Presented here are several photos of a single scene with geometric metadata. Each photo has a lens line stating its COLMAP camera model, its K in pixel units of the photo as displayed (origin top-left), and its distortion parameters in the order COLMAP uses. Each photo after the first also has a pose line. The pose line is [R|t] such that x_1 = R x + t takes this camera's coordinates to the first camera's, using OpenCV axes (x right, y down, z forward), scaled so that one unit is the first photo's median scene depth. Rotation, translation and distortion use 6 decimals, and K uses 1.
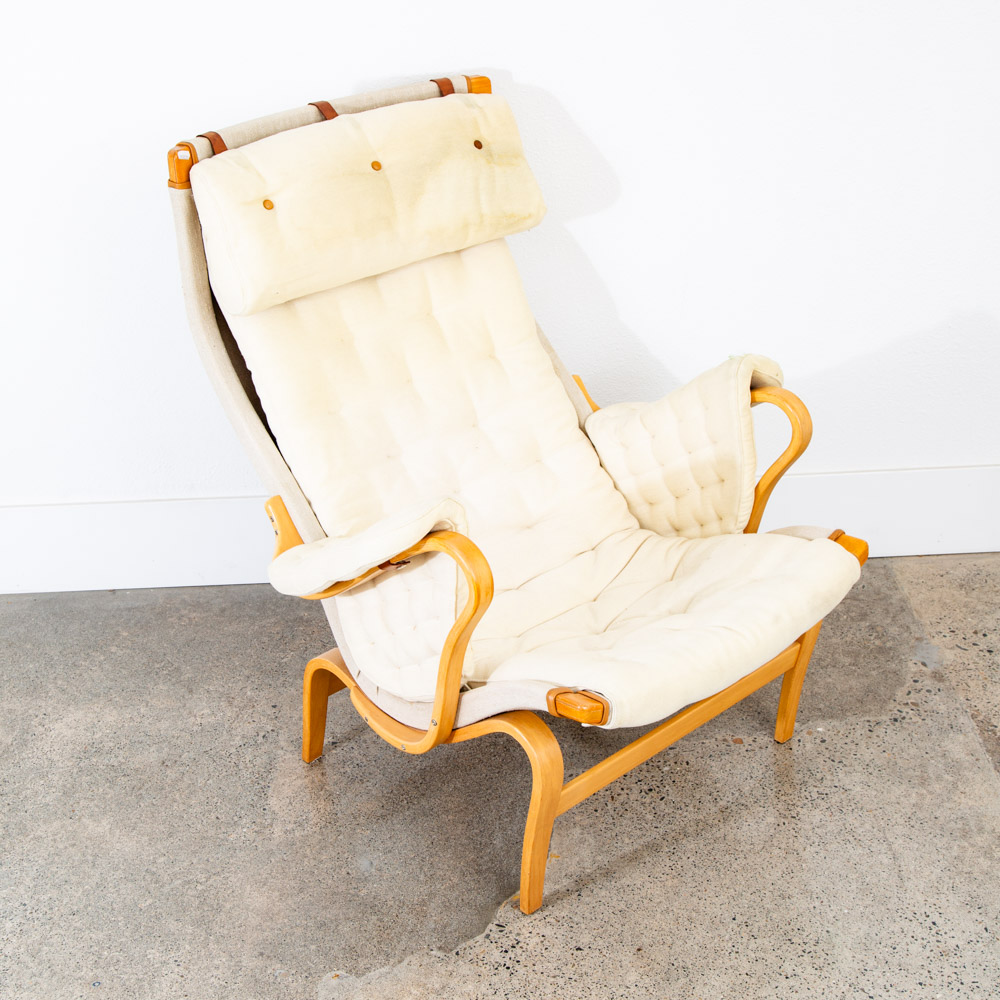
lens RADIAL K [[1718.2, 0, 495.3], [0, 1718.2, 510.5], [0, 0, 1]] dist [0.038021, 0.120852]
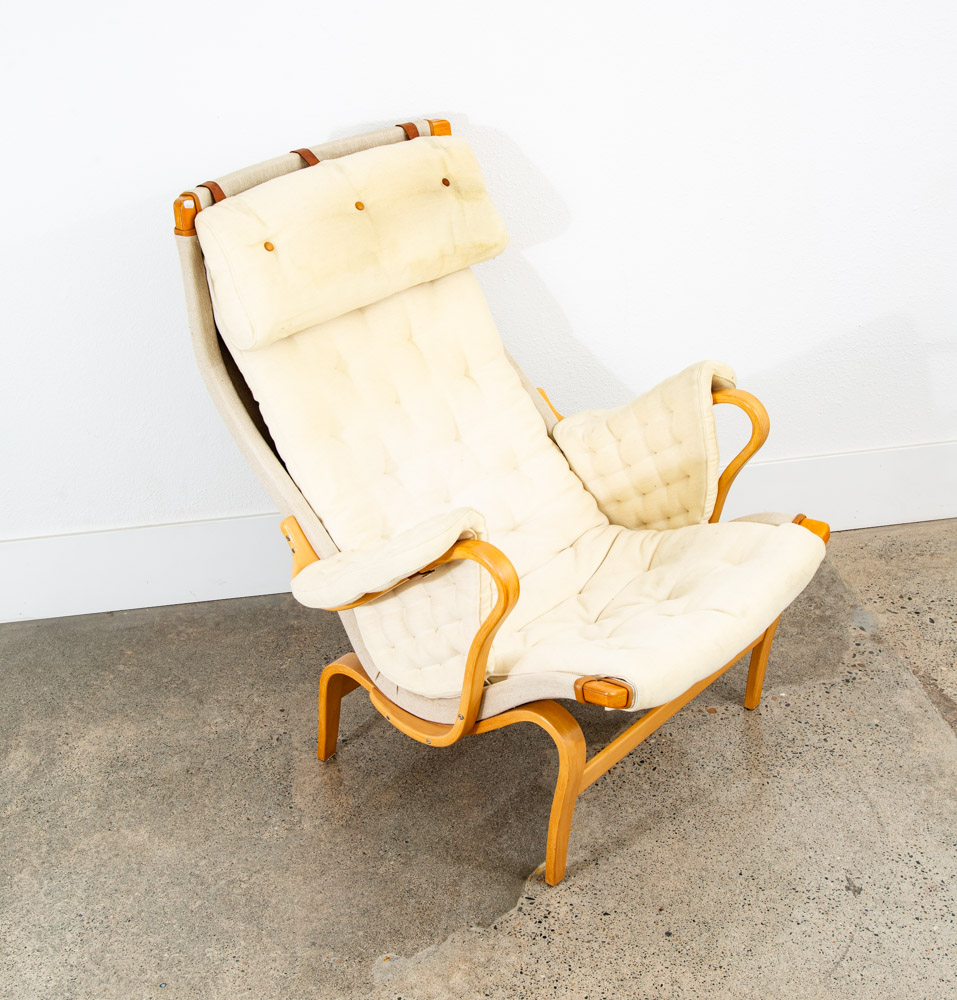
lens RADIAL K [[1530.0, 0, 478.5], [0, 1530.0, 500.0], [0, 0, 1]] dist [0.005268, 0.097128]
pose [[0.994361, -0.063118, 0.085221, -0.091072], [0.063469, 0.997983, -0.001410, -0.009889], [-0.084960, 0.006811, 0.996361, 0.037162]]
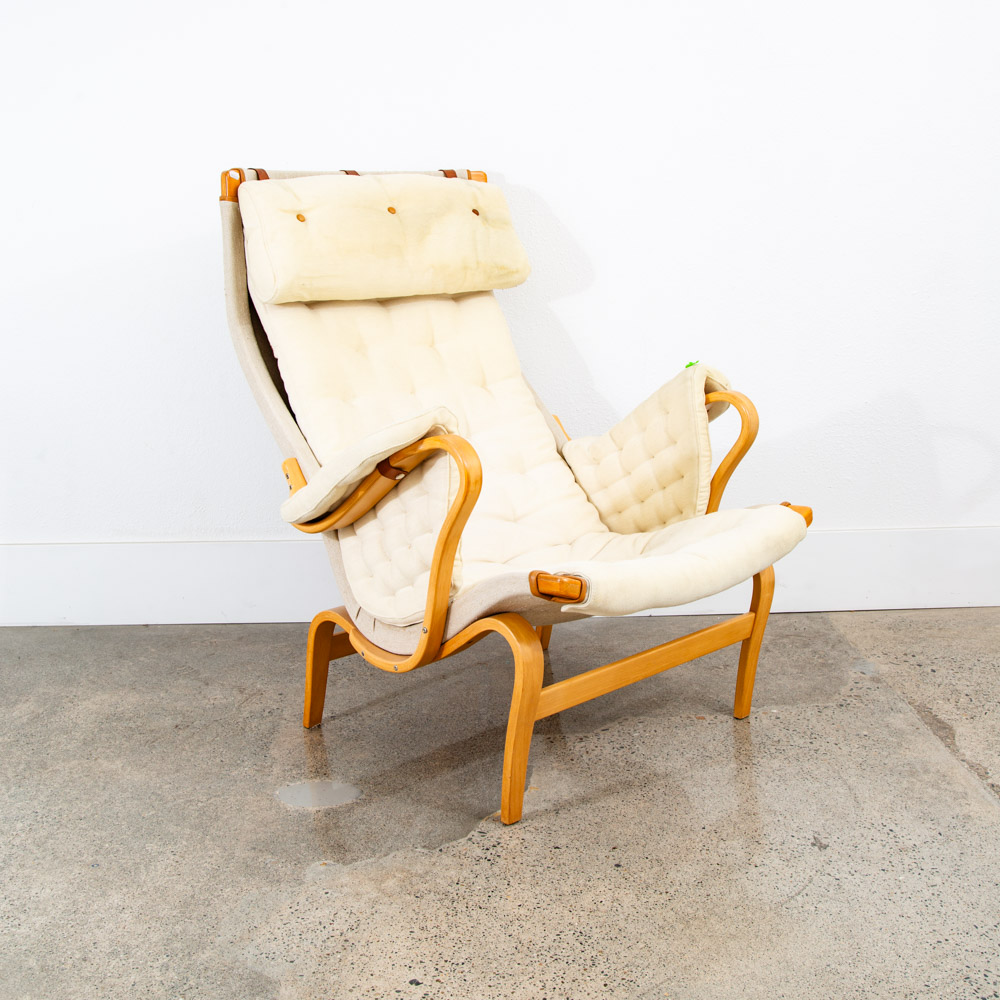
lens RADIAL K [[1372.8, 0, 489.3], [0, 1372.8, 438.0], [0, 0, 1]] dist [-0.066012, 0.099608]
pose [[0.999820, 0.018843, 0.002159, 0.000853], [-0.017394, 0.956325, -0.291788, 0.241437], [-0.007563, 0.291698, 0.956481, 0.125147]]
